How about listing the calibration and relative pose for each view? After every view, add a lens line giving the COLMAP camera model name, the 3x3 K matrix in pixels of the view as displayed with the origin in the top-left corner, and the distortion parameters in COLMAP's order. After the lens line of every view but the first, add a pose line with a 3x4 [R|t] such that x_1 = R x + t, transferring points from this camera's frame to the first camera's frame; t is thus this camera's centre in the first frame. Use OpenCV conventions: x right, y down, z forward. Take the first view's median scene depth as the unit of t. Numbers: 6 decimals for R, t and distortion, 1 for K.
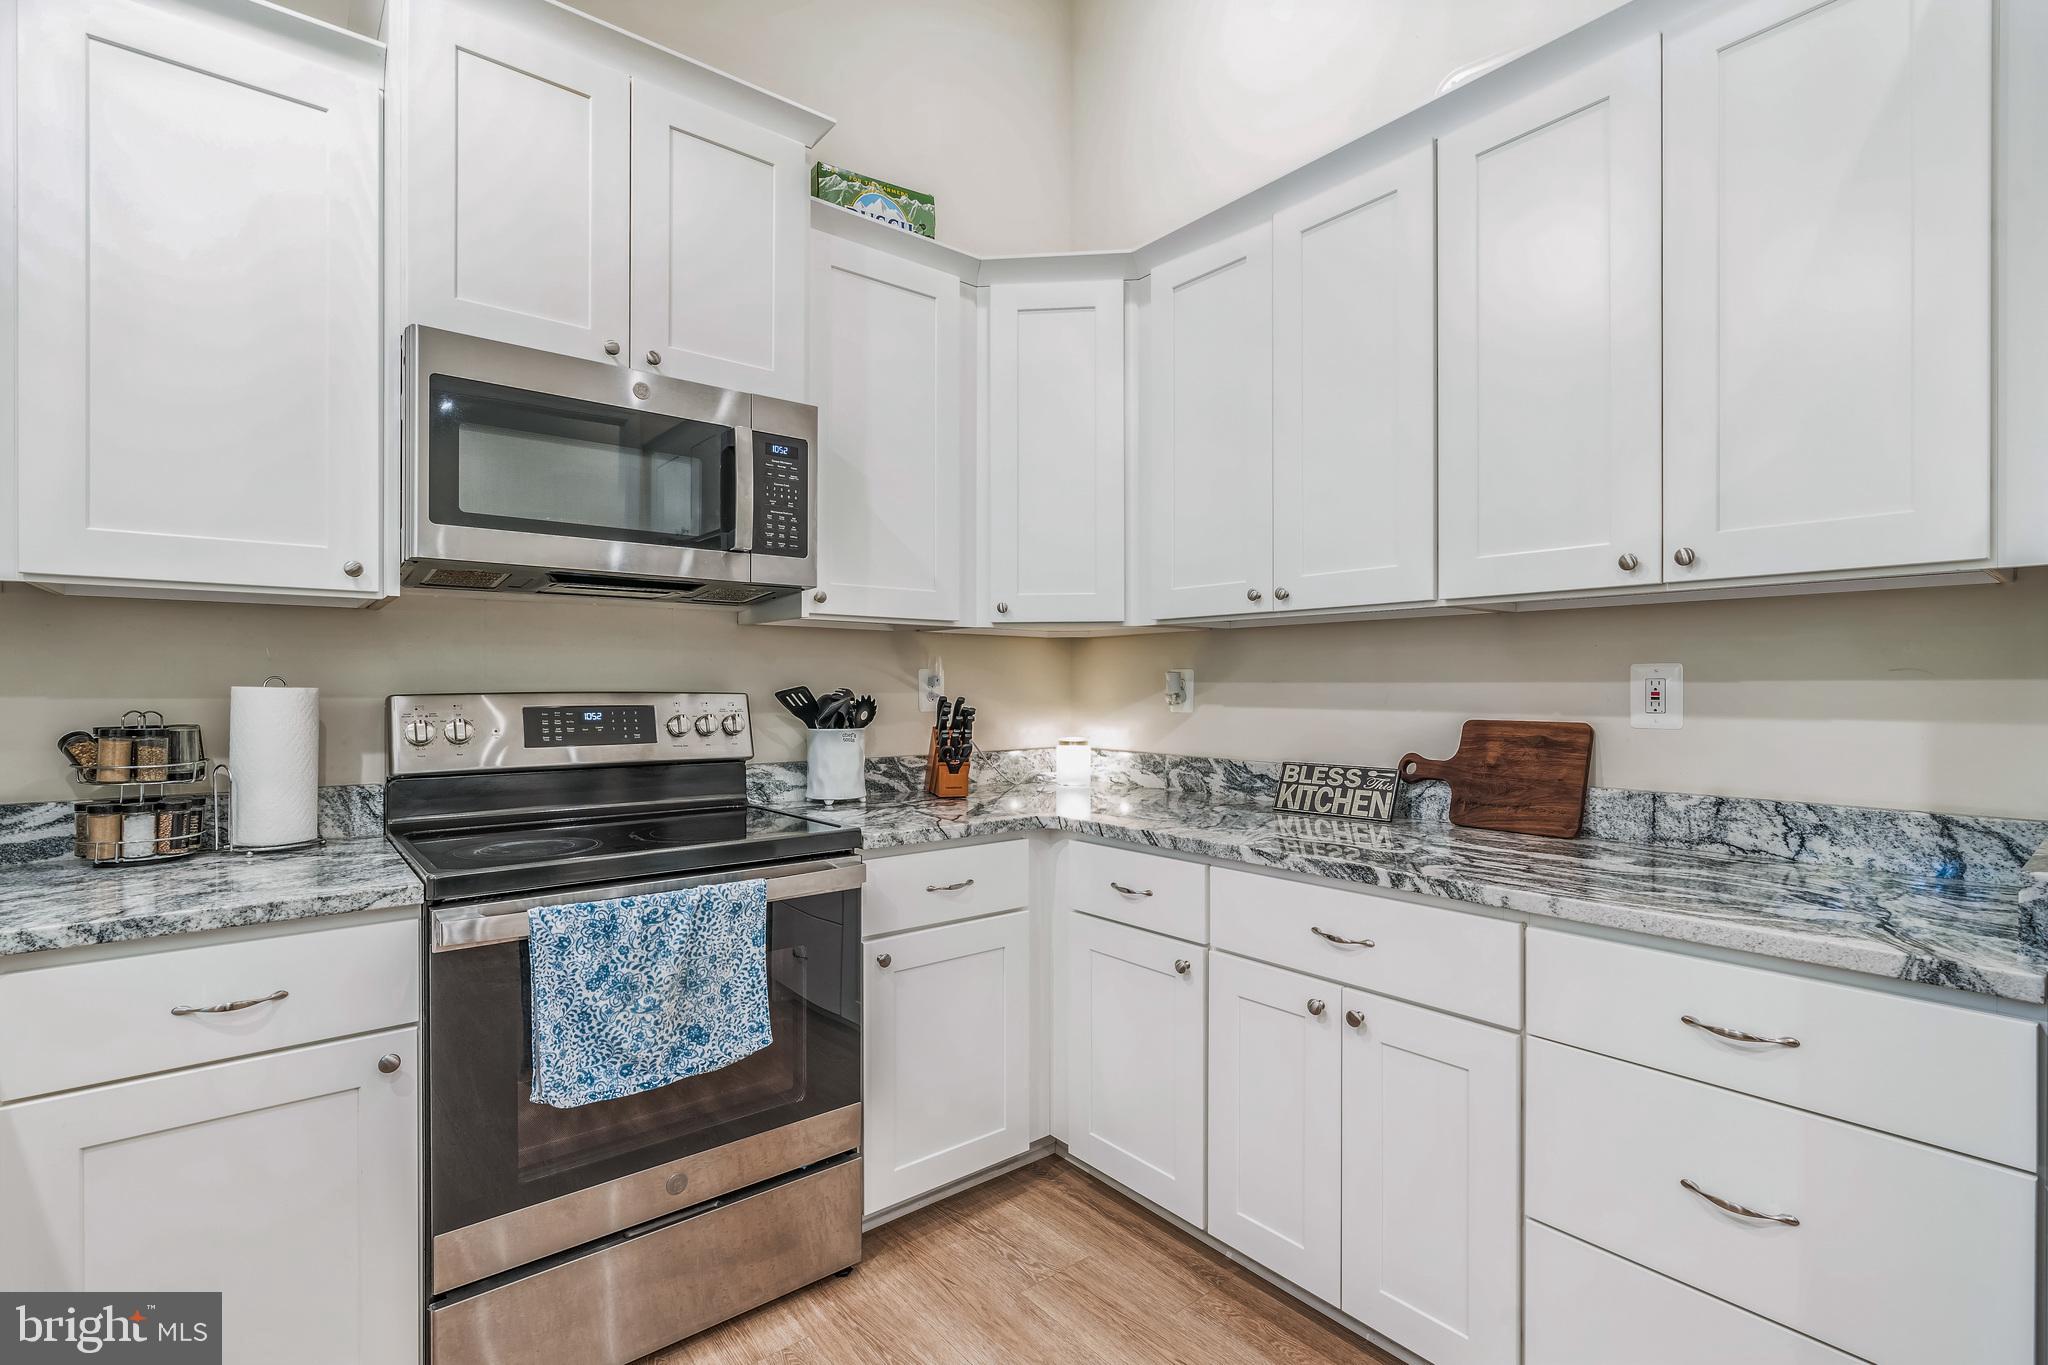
lens RADIAL K [[940.2, 0, 1036.7], [0, 940.2, 691.1], [0, 0, 1]] dist [-0.009638, 0.004342]
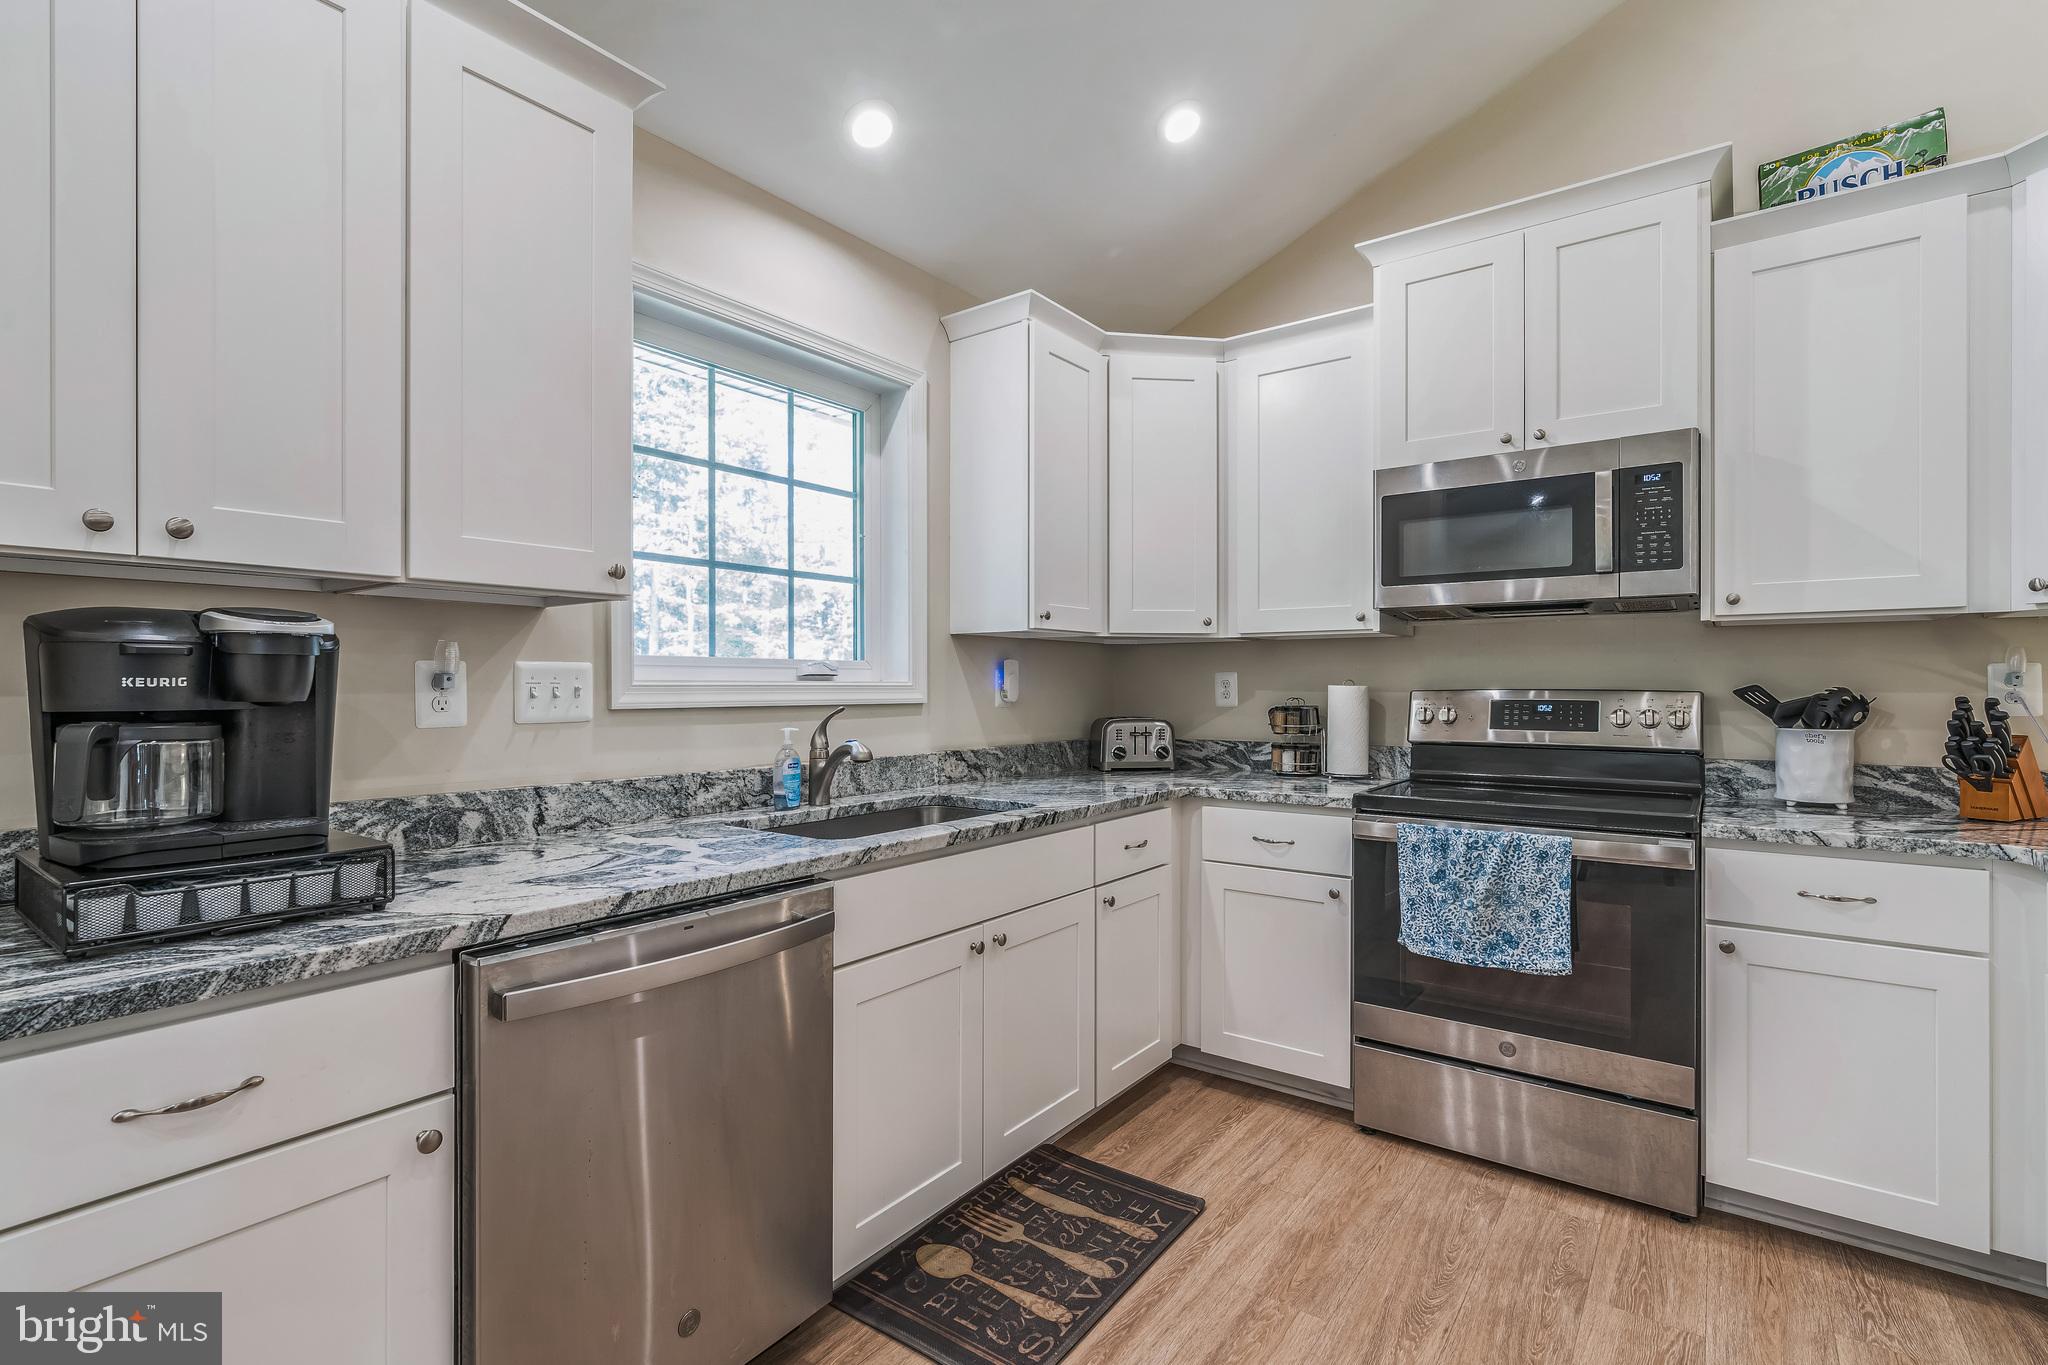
lens RADIAL K [[940.2, 0, 1019.0], [0, 940.2, 691.0], [0, 0, 1]] dist [-0.009638, 0.004342]
pose [[0.230823, 0.005060, -0.972983, 0.686276], [-0.003996, 0.999983, 0.004253, 0.000559], [0.972988, 0.002906, 0.230839, -0.009709]]
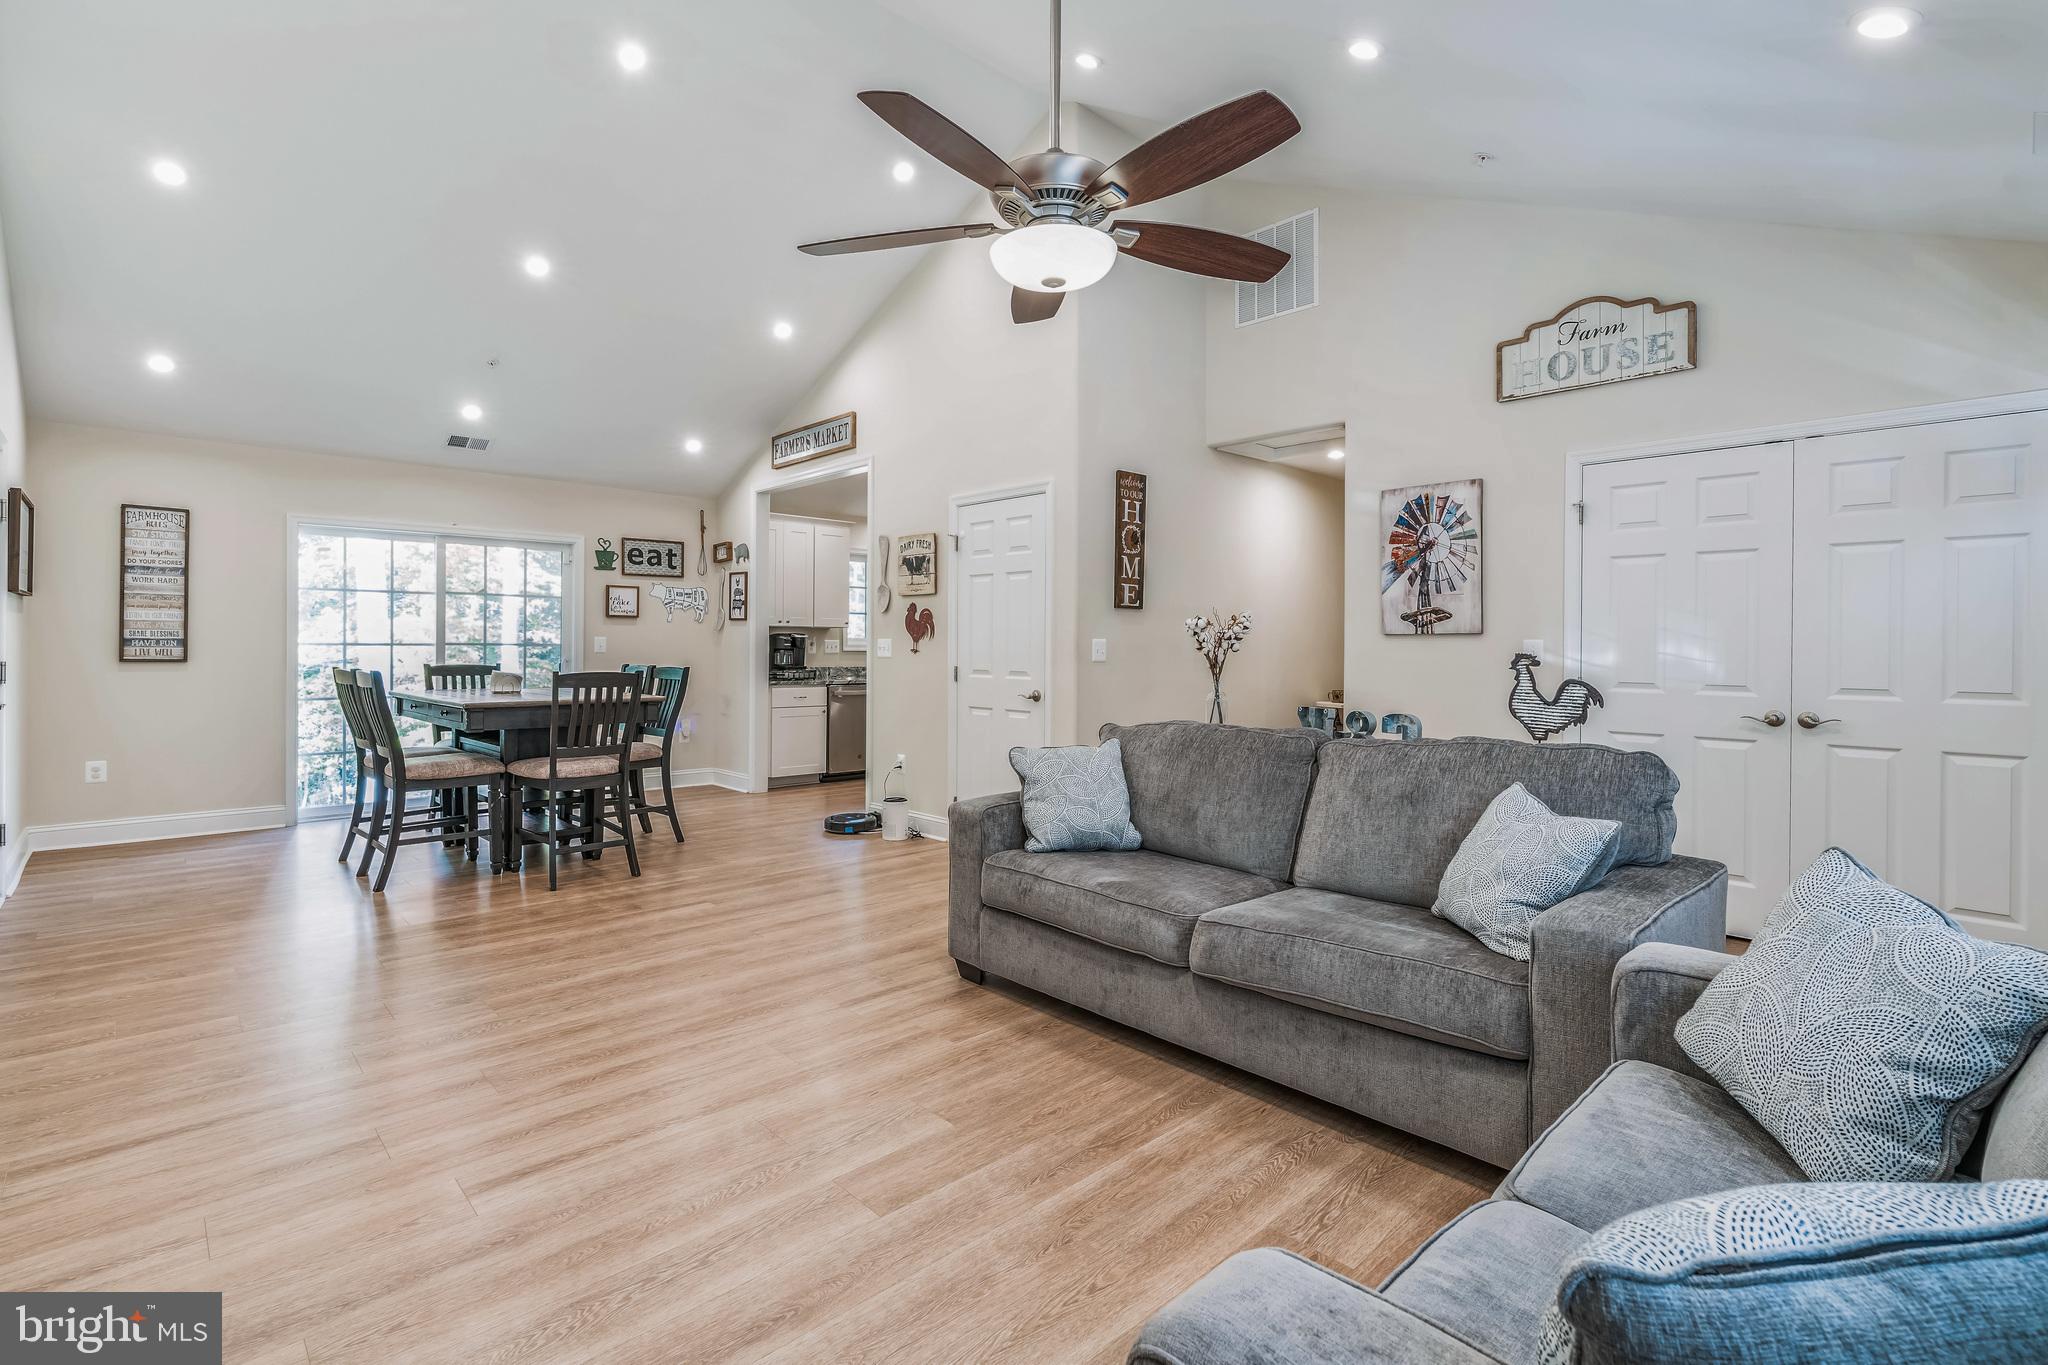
lens RADIAL K [[940.2, 0, 1024.3], [0, 940.2, 654.3], [0, 0, 1]] dist [-0.009638, 0.004342]
pose [[0.076555, 0.008019, -0.997033, 4.280357], [-0.011943, 0.999903, 0.007125, 0.001259], [0.996994, 0.011362, 0.076643, 0.328679]]
